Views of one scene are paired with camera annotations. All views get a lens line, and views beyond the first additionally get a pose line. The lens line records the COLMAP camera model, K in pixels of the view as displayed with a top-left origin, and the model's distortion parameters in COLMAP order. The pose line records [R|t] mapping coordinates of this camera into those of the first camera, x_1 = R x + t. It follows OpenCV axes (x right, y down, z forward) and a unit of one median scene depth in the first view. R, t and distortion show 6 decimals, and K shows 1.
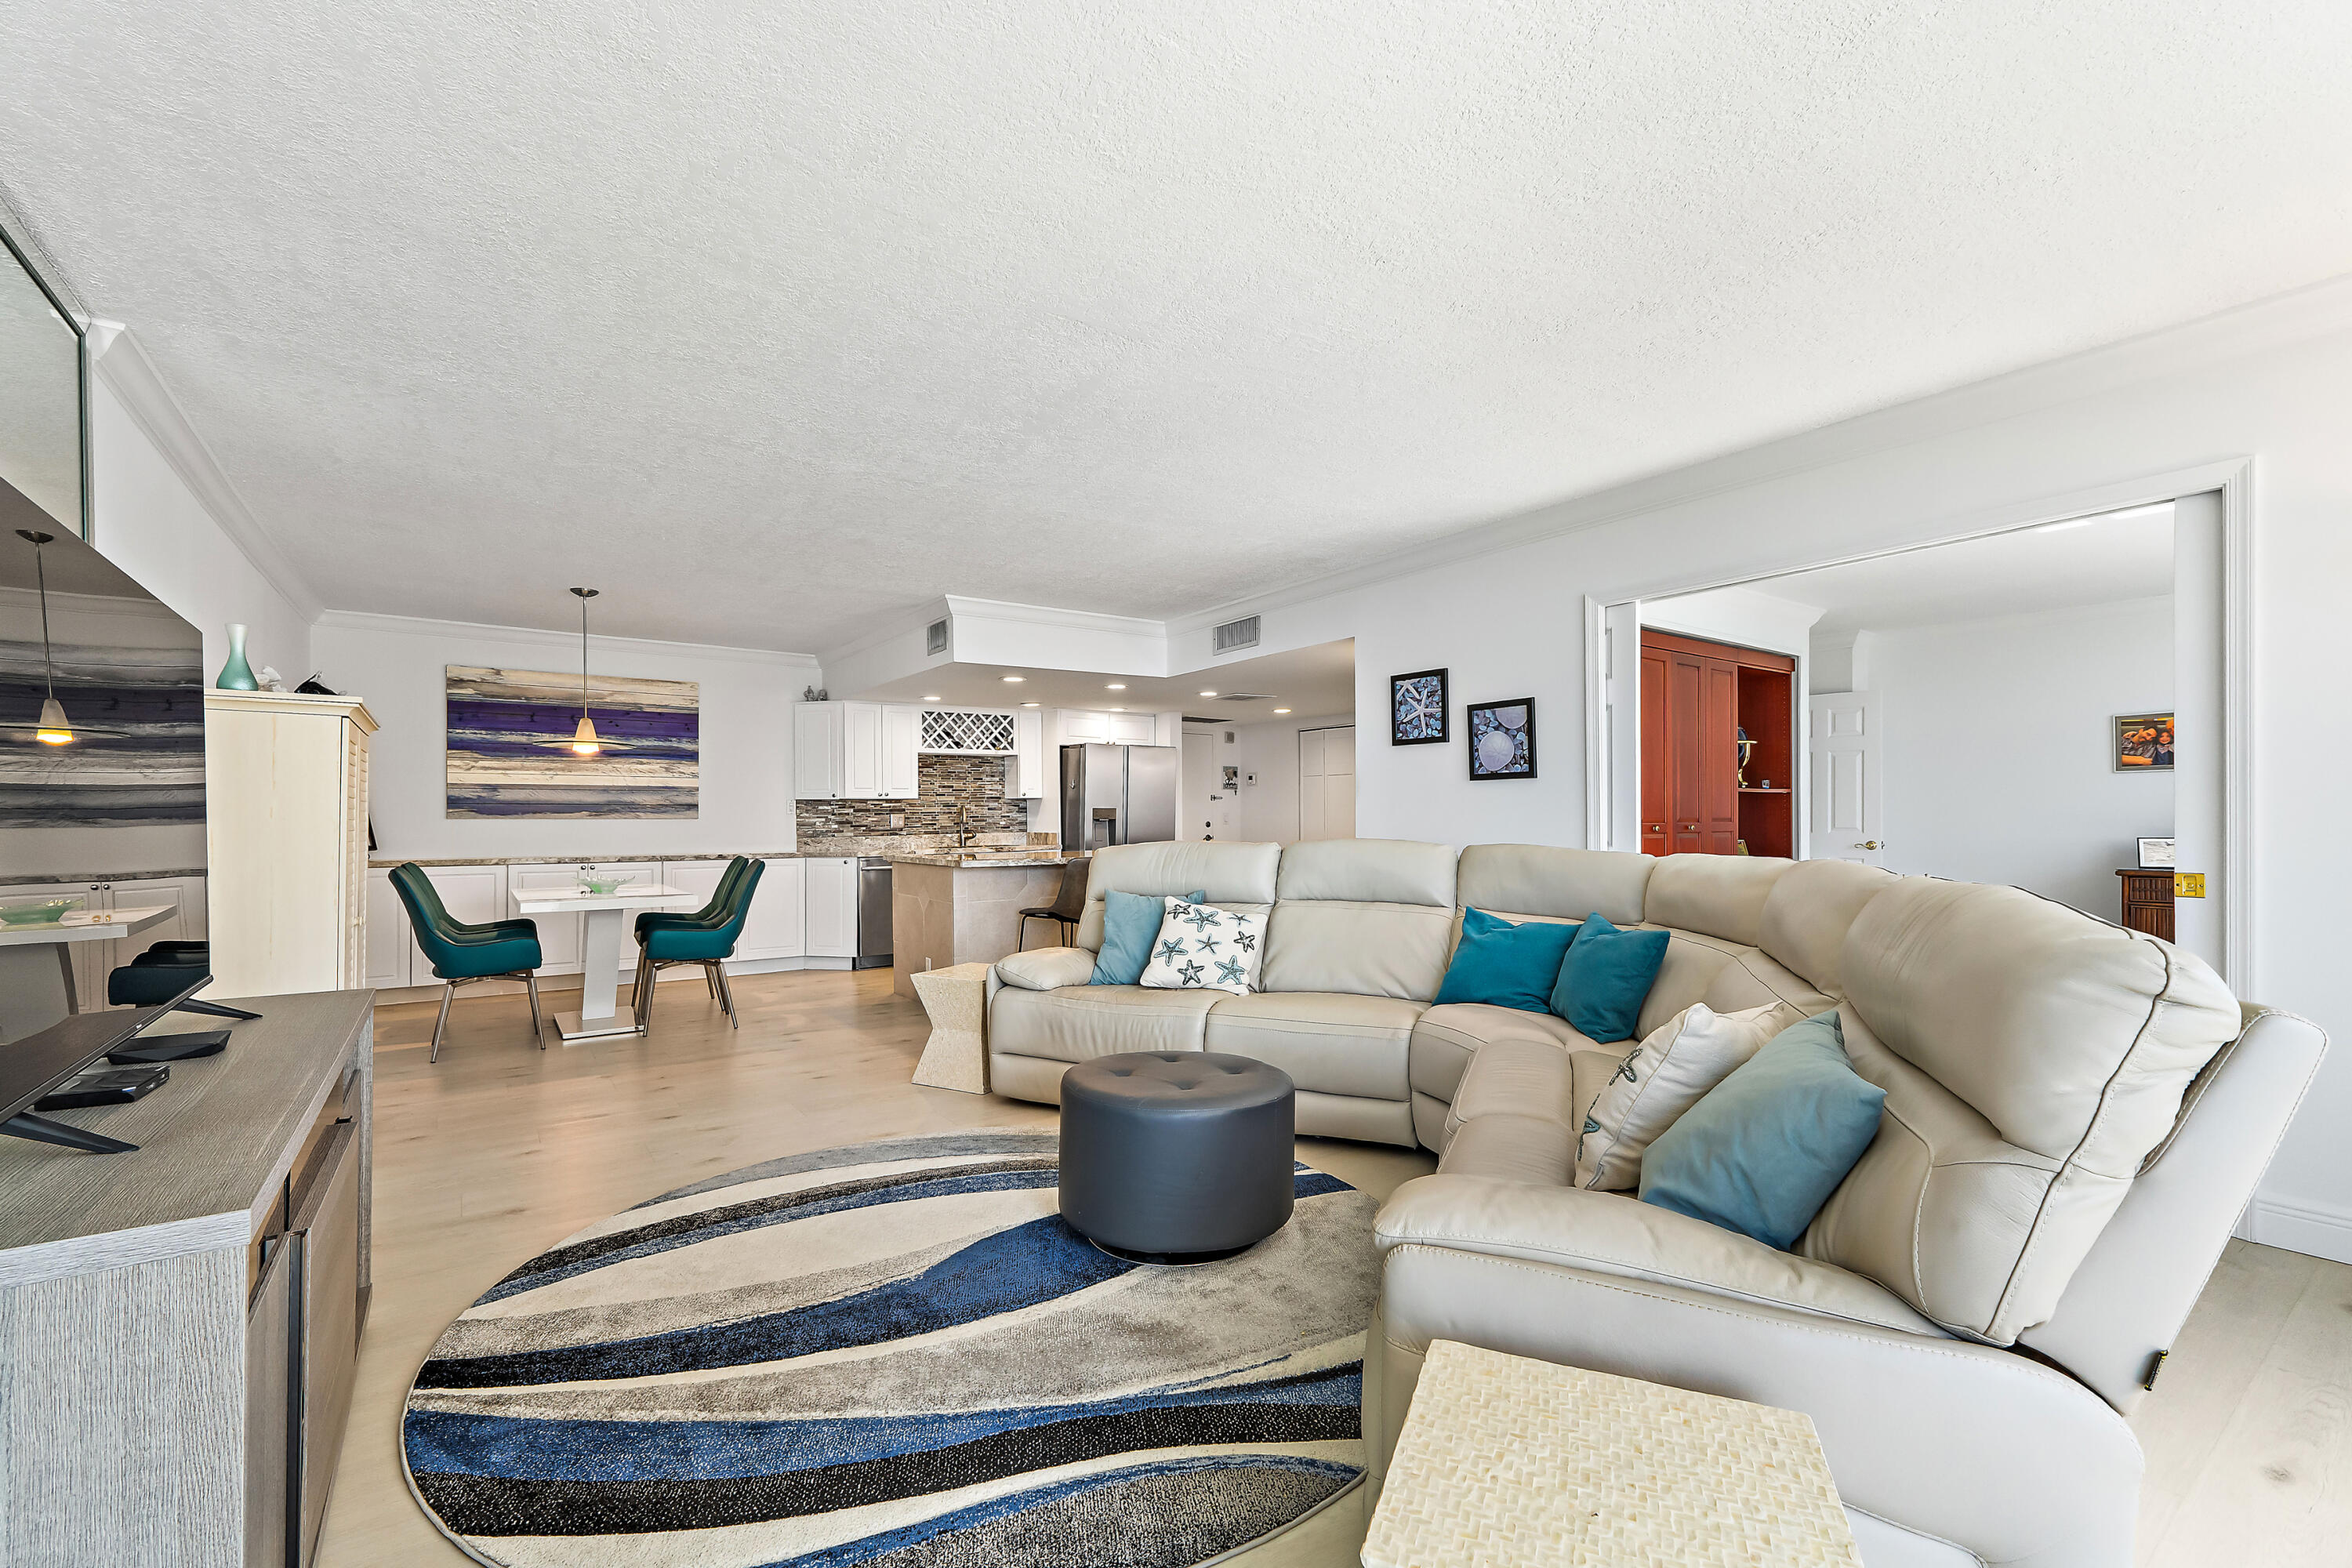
lens RADIAL K [[1010.0, 0, 1182.7], [0, 1010.0, 806.6], [0, 0, 1]] dist [0.004105, 0.000146]
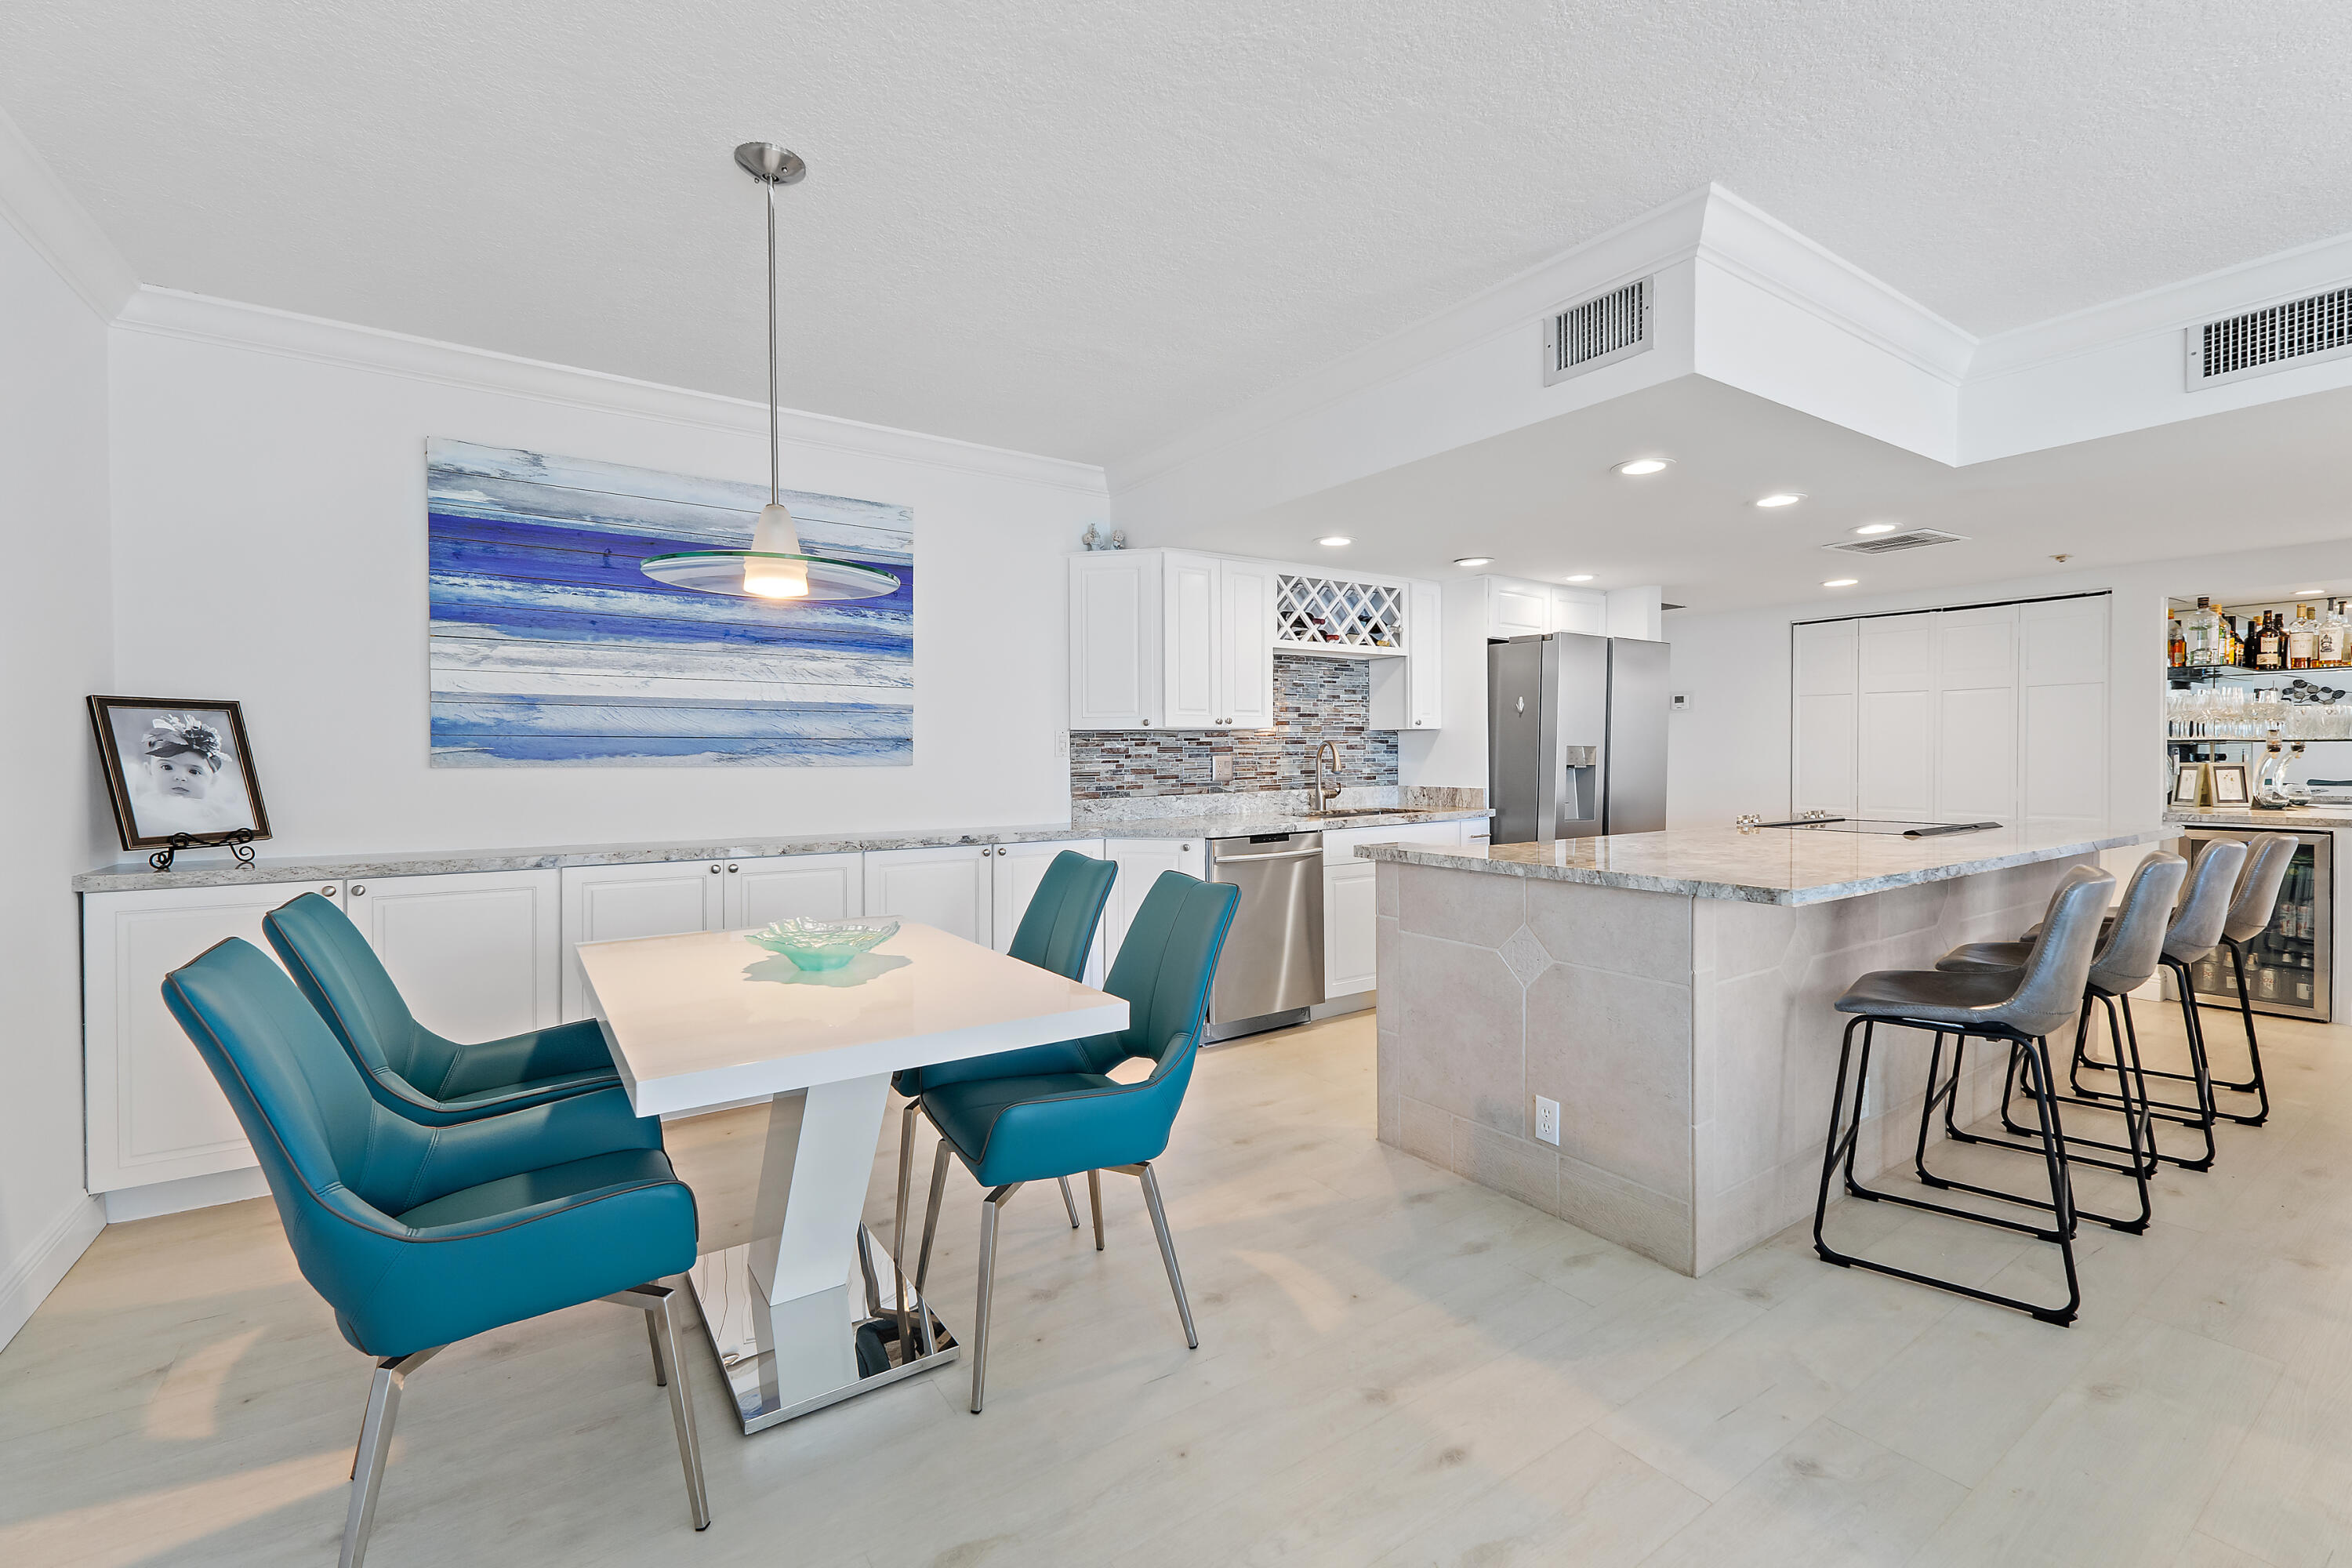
lens RADIAL K [[1005.2, 0, 1189.7], [0, 1005.2, 762.8], [0, 0, 1]] dist [0.004250, 0.000751]
pose [[0.999929, 0.001808, -0.011767, -0.337413], [-0.001580, 0.999812, 0.019325, 0.000264], [0.011800, -0.019305, 0.999744, 0.489894]]
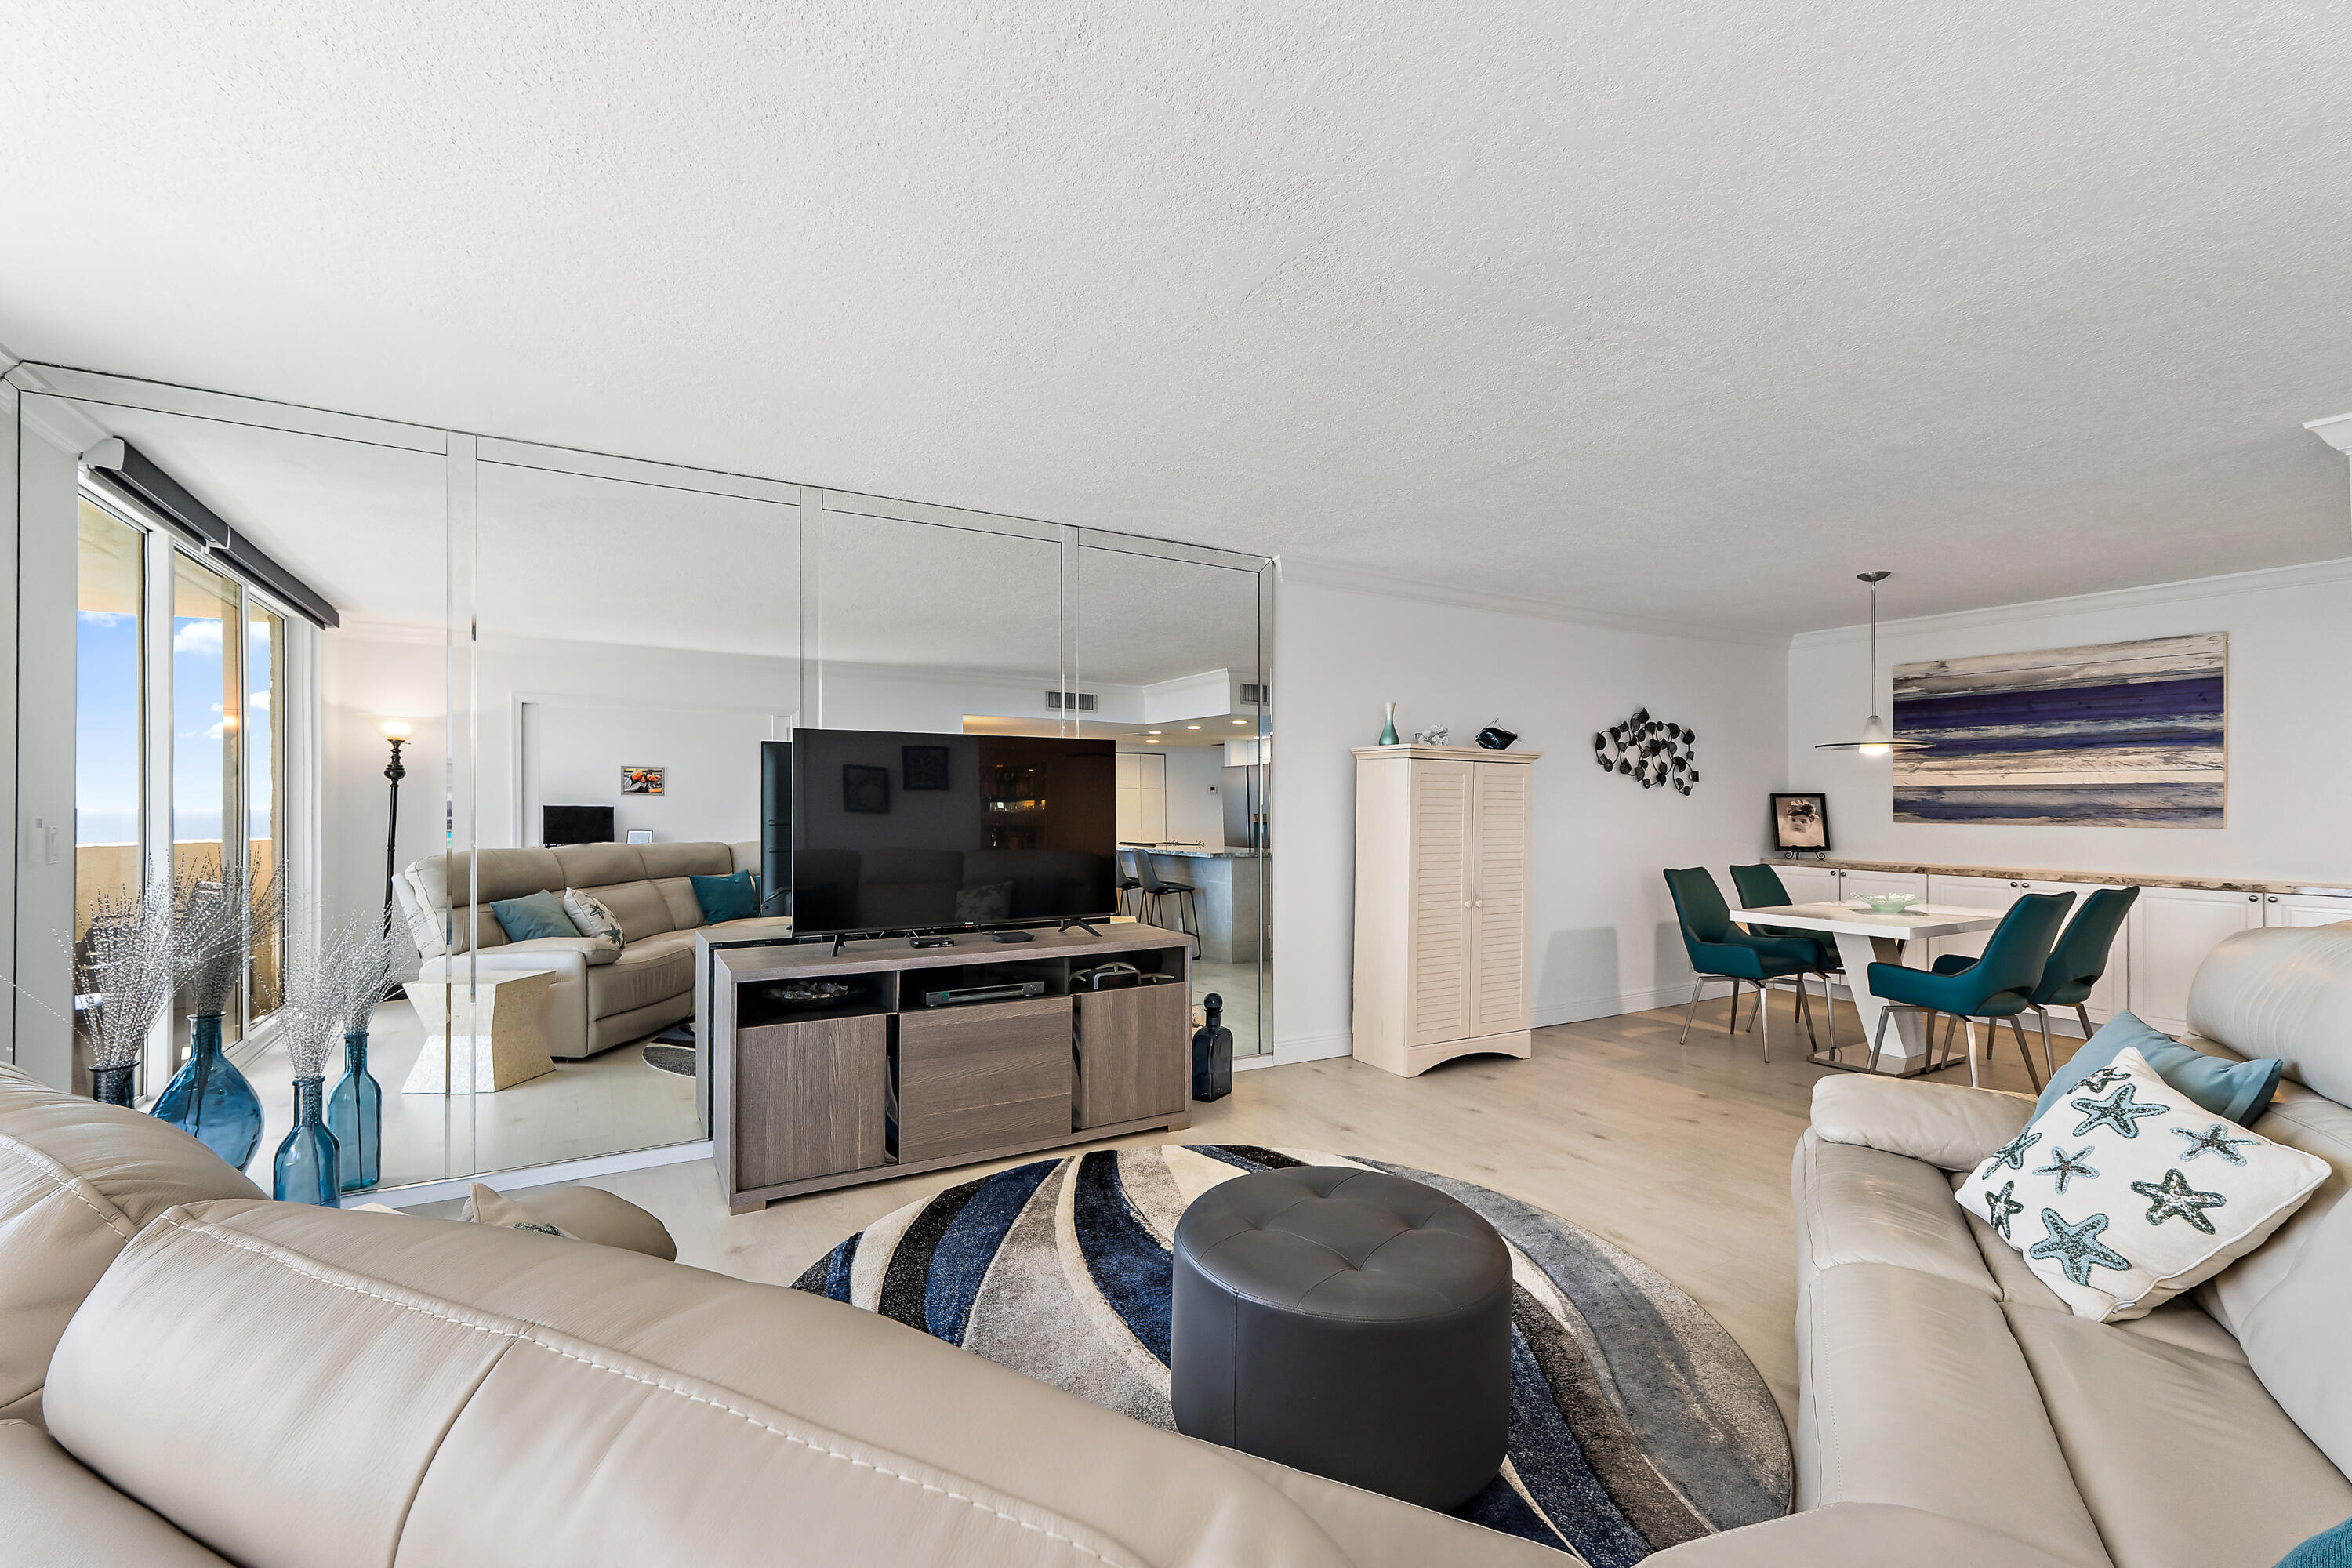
lens RADIAL K [[994.3, 0, 1184.0], [0, 994.3, 796.7], [0, 0, 1]] dist [0.001712, -0.000036]
pose [[-0.093479, -0.002352, -0.995618, 0.270886], [0.009986, 0.999945, -0.003300, -0.015028], [0.995571, -0.010251, -0.093451, 0.367918]]
